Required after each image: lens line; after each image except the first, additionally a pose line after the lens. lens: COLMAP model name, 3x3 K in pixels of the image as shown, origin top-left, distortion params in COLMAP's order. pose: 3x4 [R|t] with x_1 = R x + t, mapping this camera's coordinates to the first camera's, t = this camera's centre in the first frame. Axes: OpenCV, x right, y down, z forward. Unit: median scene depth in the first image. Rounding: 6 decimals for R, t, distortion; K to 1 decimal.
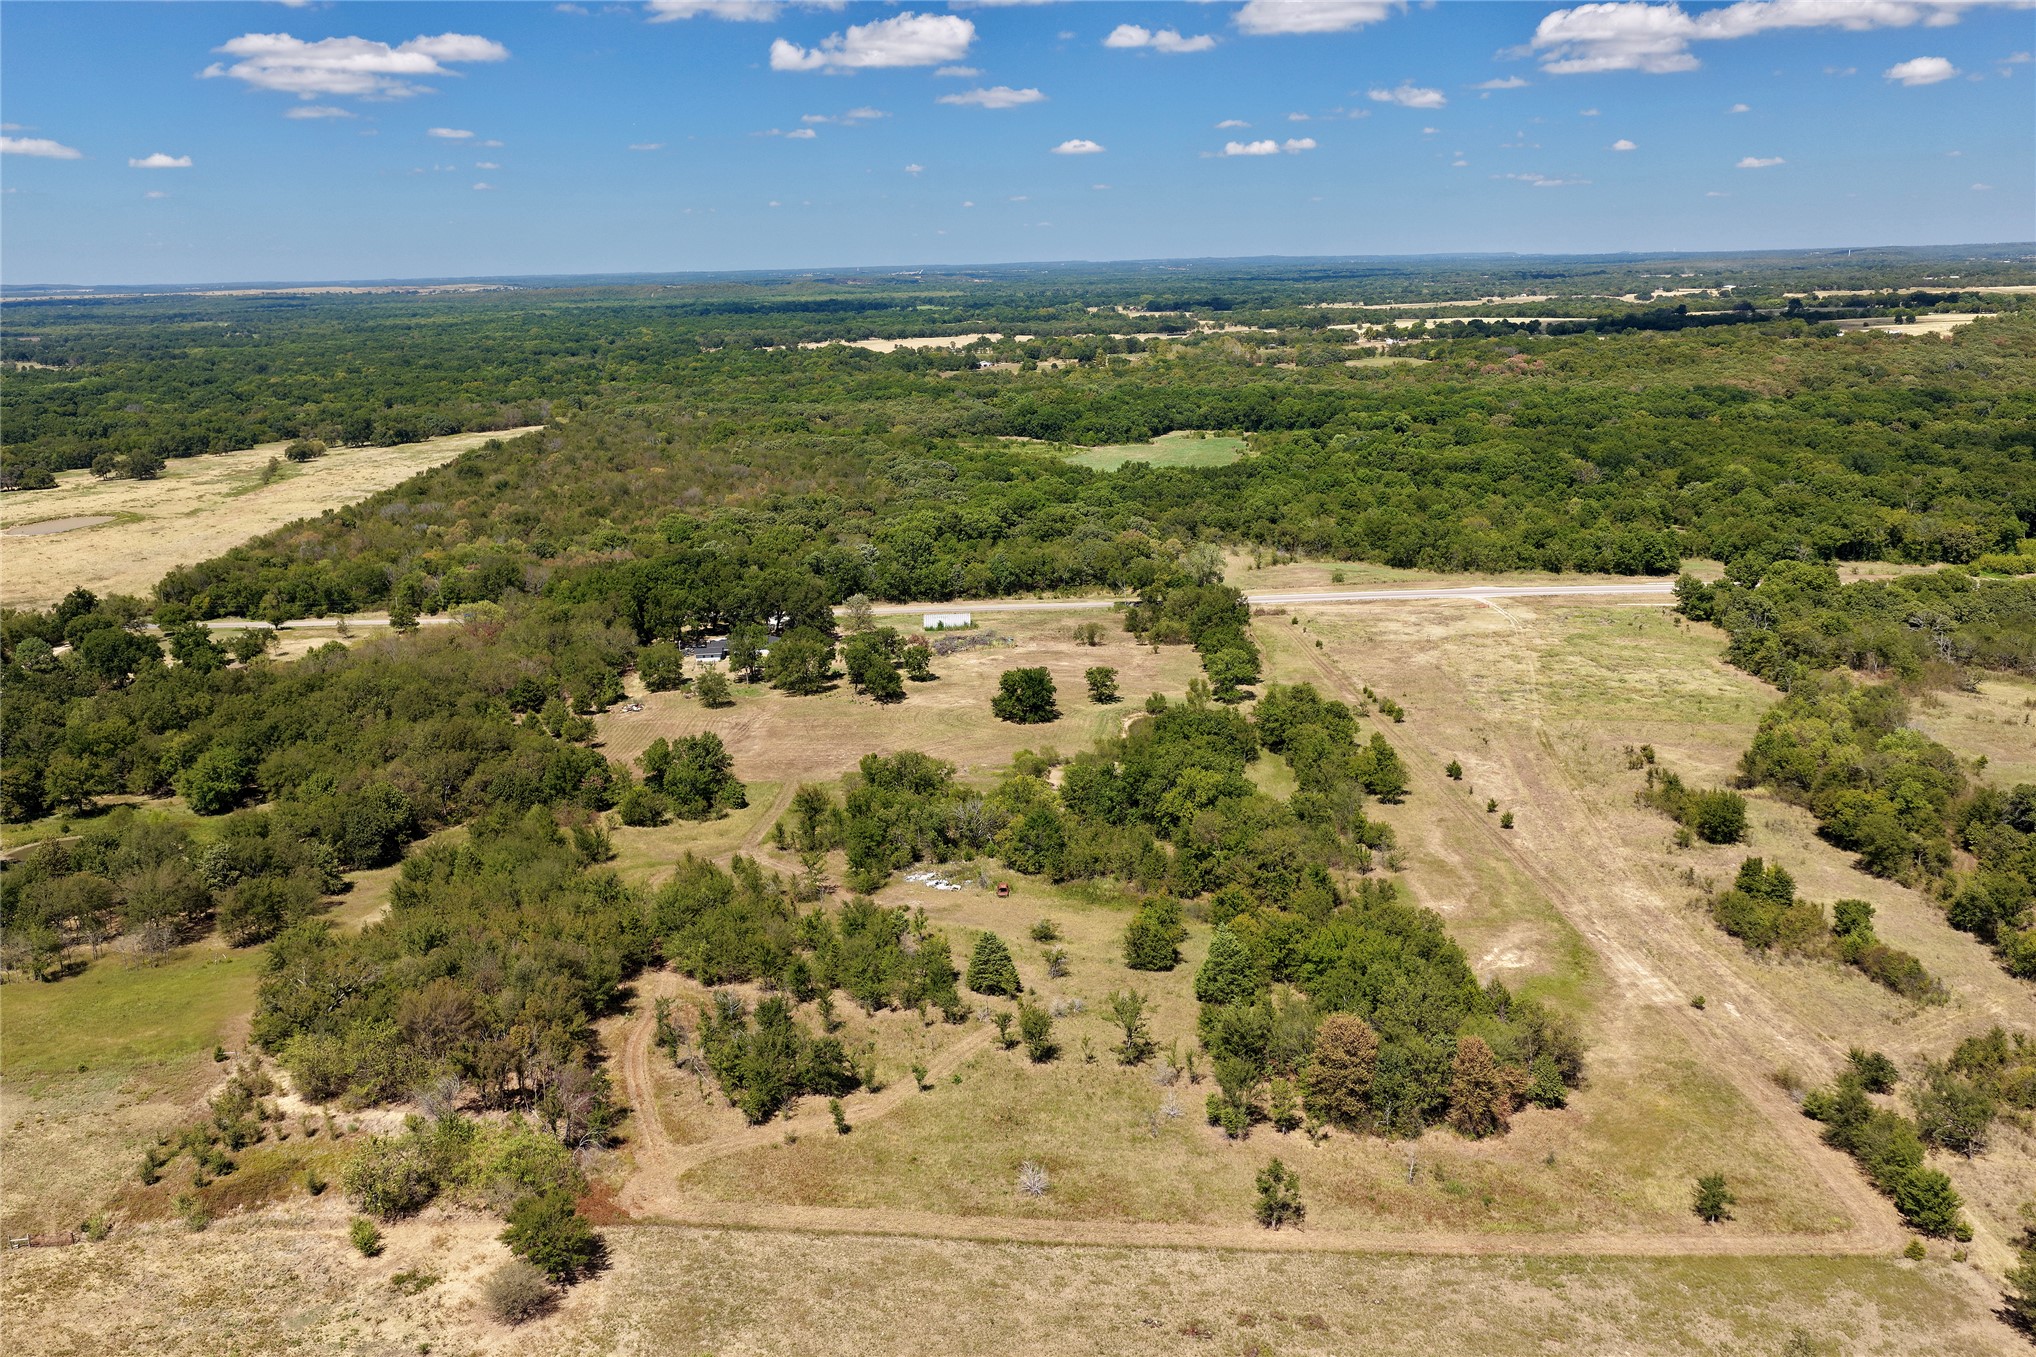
lens RADIAL K [[1769.5, 0, 1021.4], [0, 1769.5, 681.3], [0, 0, 1]] dist [-0.009945, 0.025323]
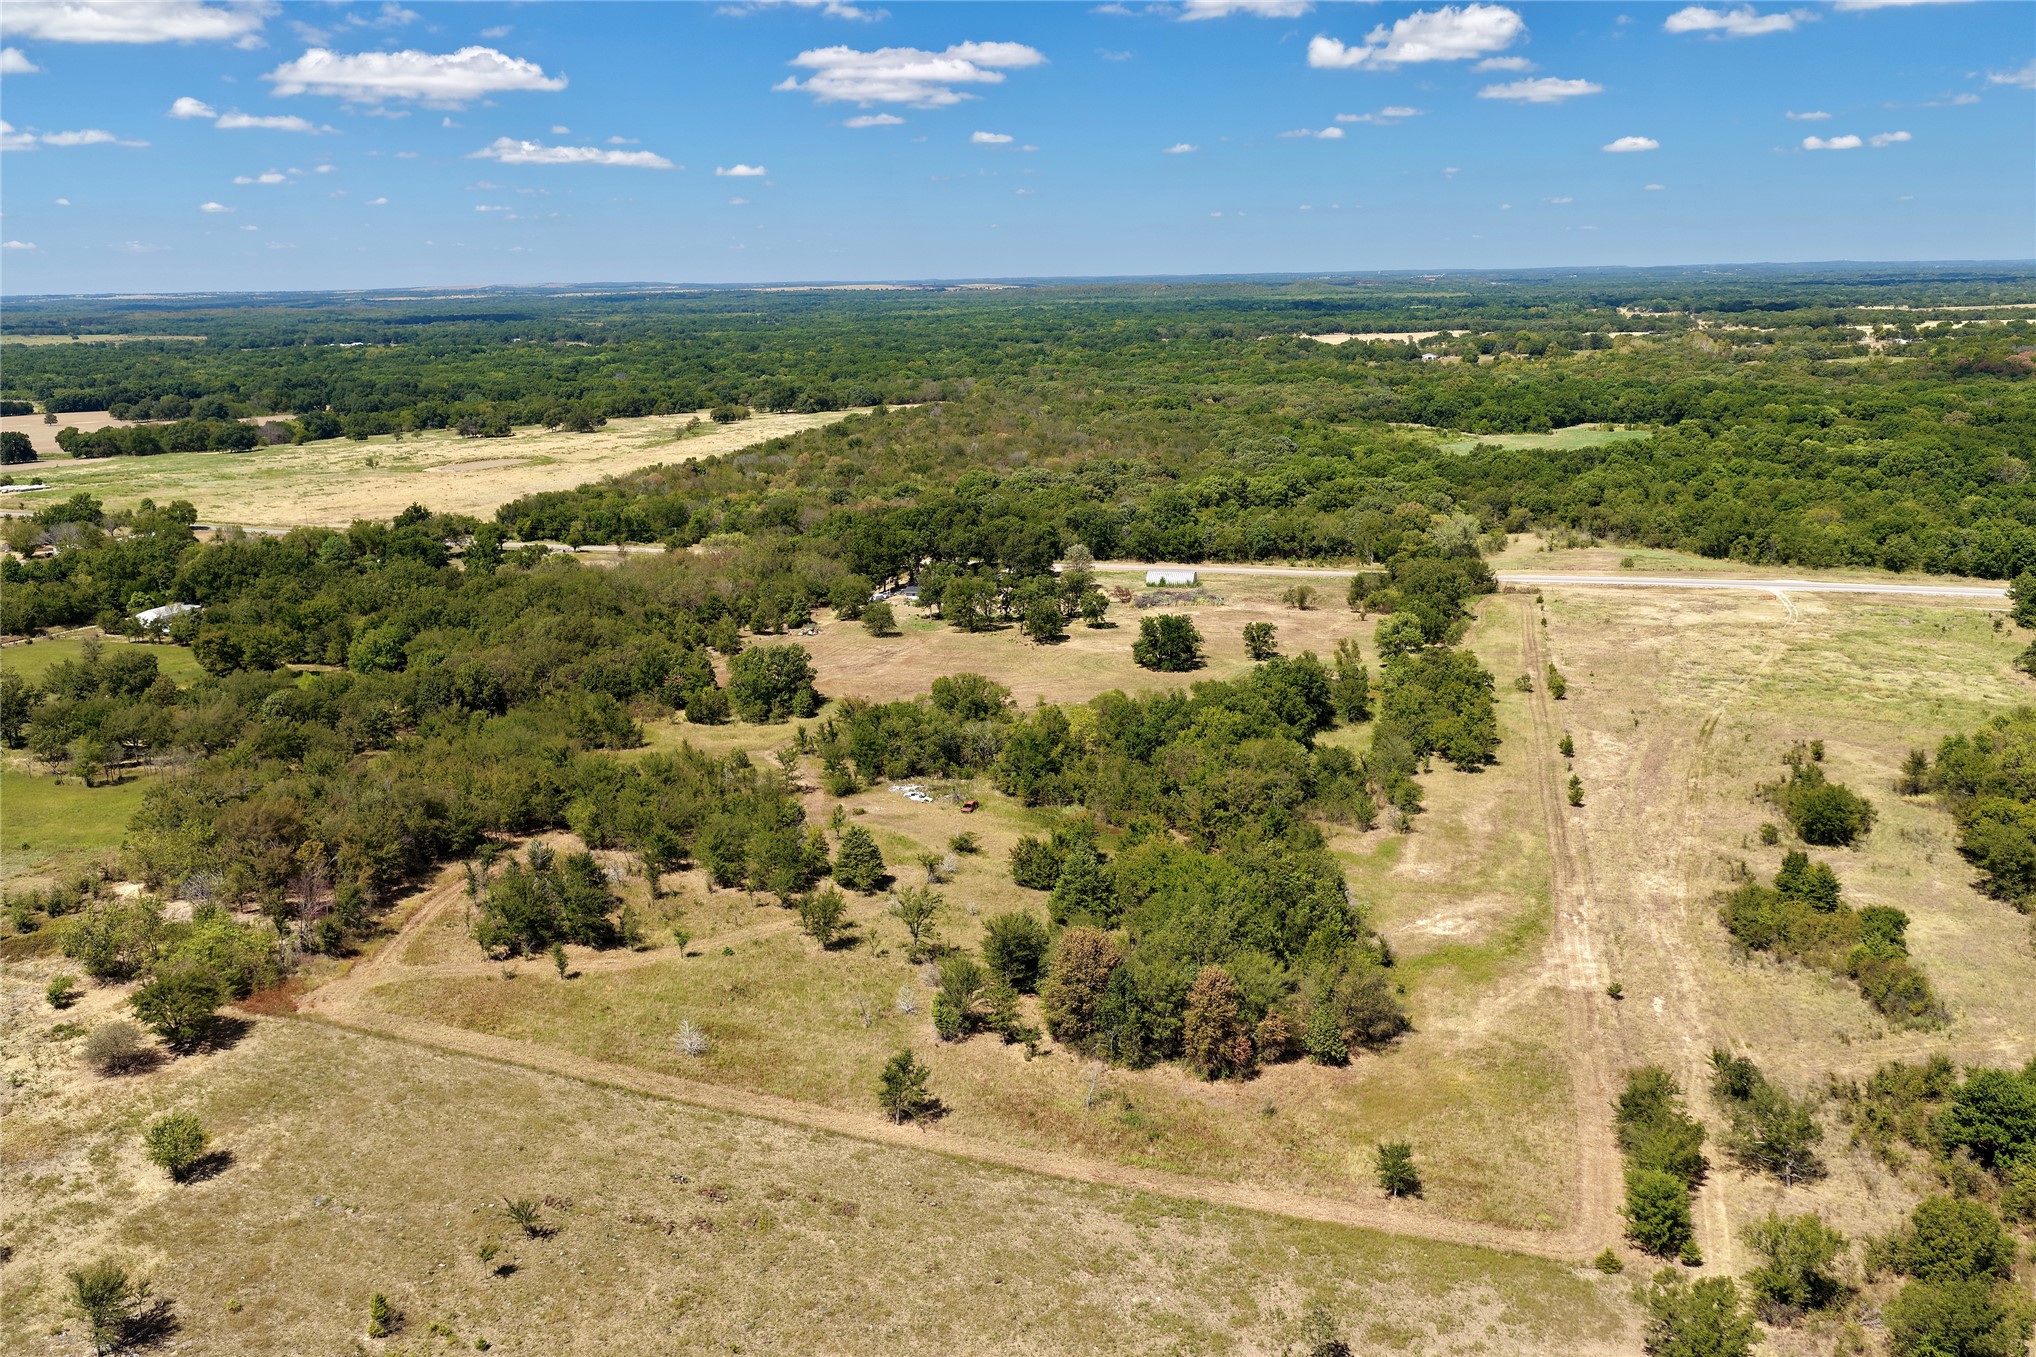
lens RADIAL K [[1769.5, 0, 1007.5], [0, 1769.5, 724.8], [0, 0, 1]] dist [-0.009945, 0.025323]
pose [[0.950300, 0.083543, -0.299917, 0.120795], [-0.078599, 0.996498, 0.028536, 0.017945], [0.301251, -0.003545, 0.953538, 0.033104]]
